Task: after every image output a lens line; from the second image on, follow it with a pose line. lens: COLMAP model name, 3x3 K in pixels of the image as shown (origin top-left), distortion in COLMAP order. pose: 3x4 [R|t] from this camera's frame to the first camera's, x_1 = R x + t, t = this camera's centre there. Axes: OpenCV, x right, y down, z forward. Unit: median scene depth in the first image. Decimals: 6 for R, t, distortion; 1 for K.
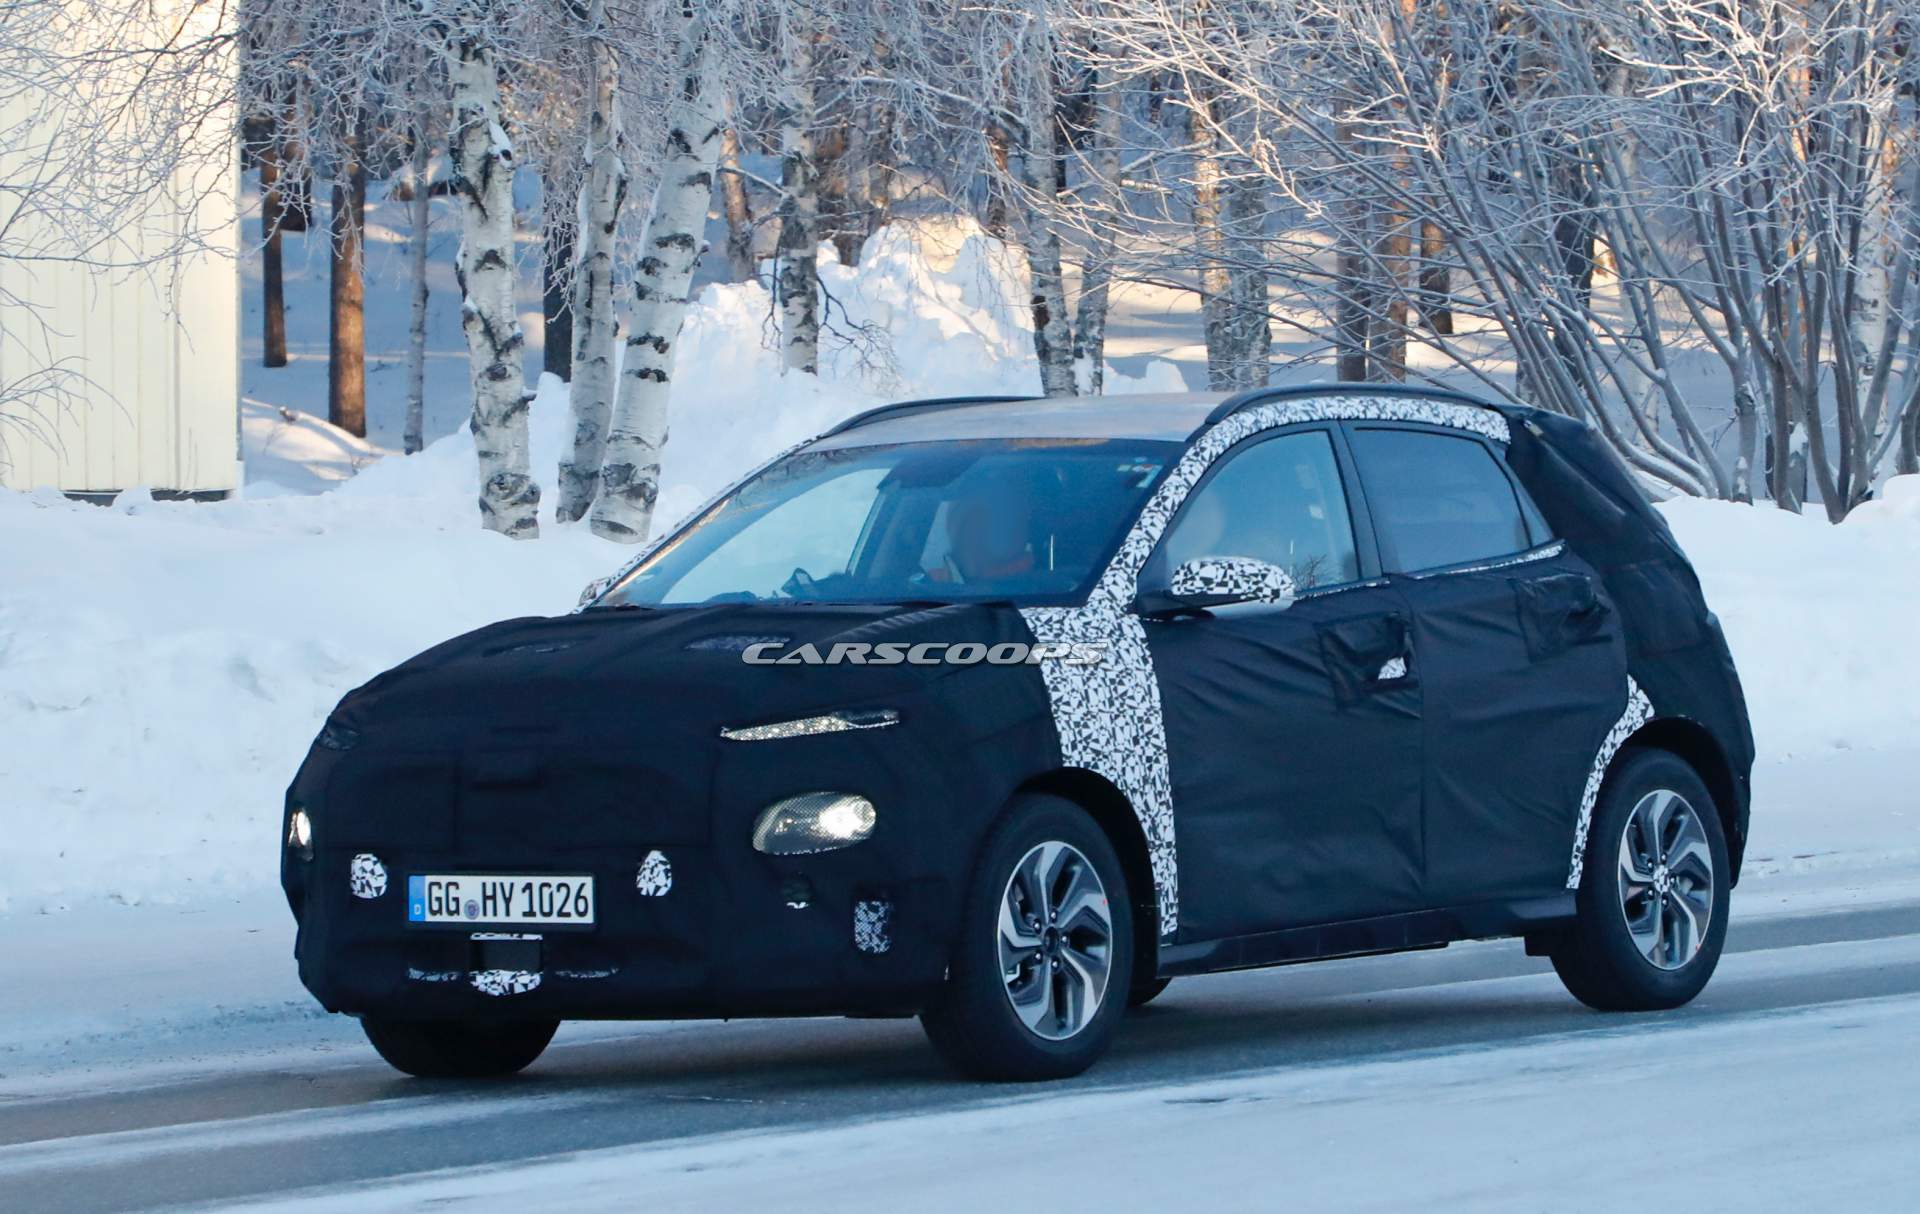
lens RADIAL K [[8939.9, 0, 1045.4], [0, 8939.9, 625.2], [0, 0, 1]] dist [0.502152, 0.000000]
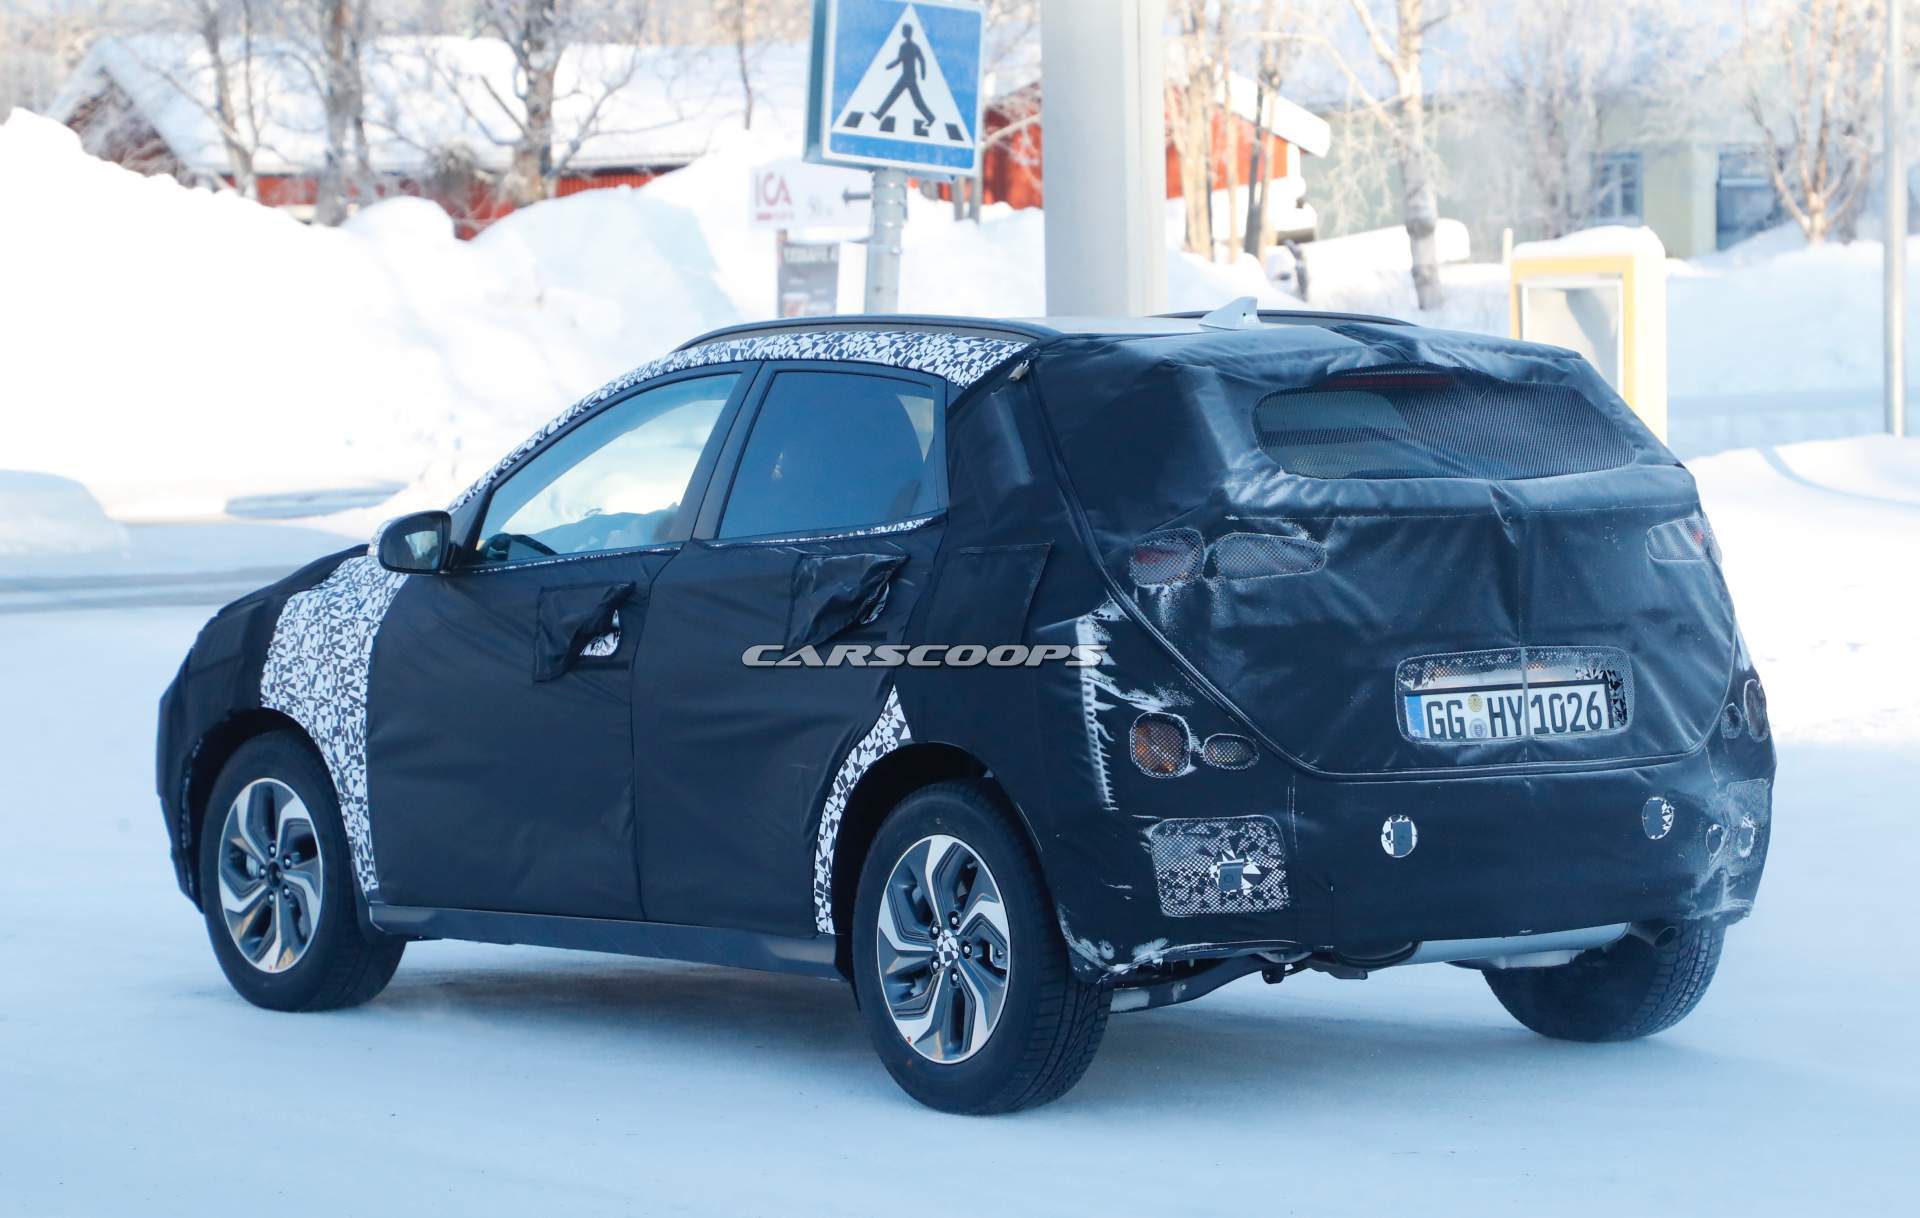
lens RADIAL K [[6294.1, 0, 1001.1], [0, 6294.1, 638.0], [0, 0, 1]] dist [0.519224, 0.000000]
pose [[-0.325758, 0.076890, -0.942321, 0.642912], [0.016293, 0.996996, 0.075719, -0.044559], [0.945313, 0.009313, -0.326033, 1.291271]]
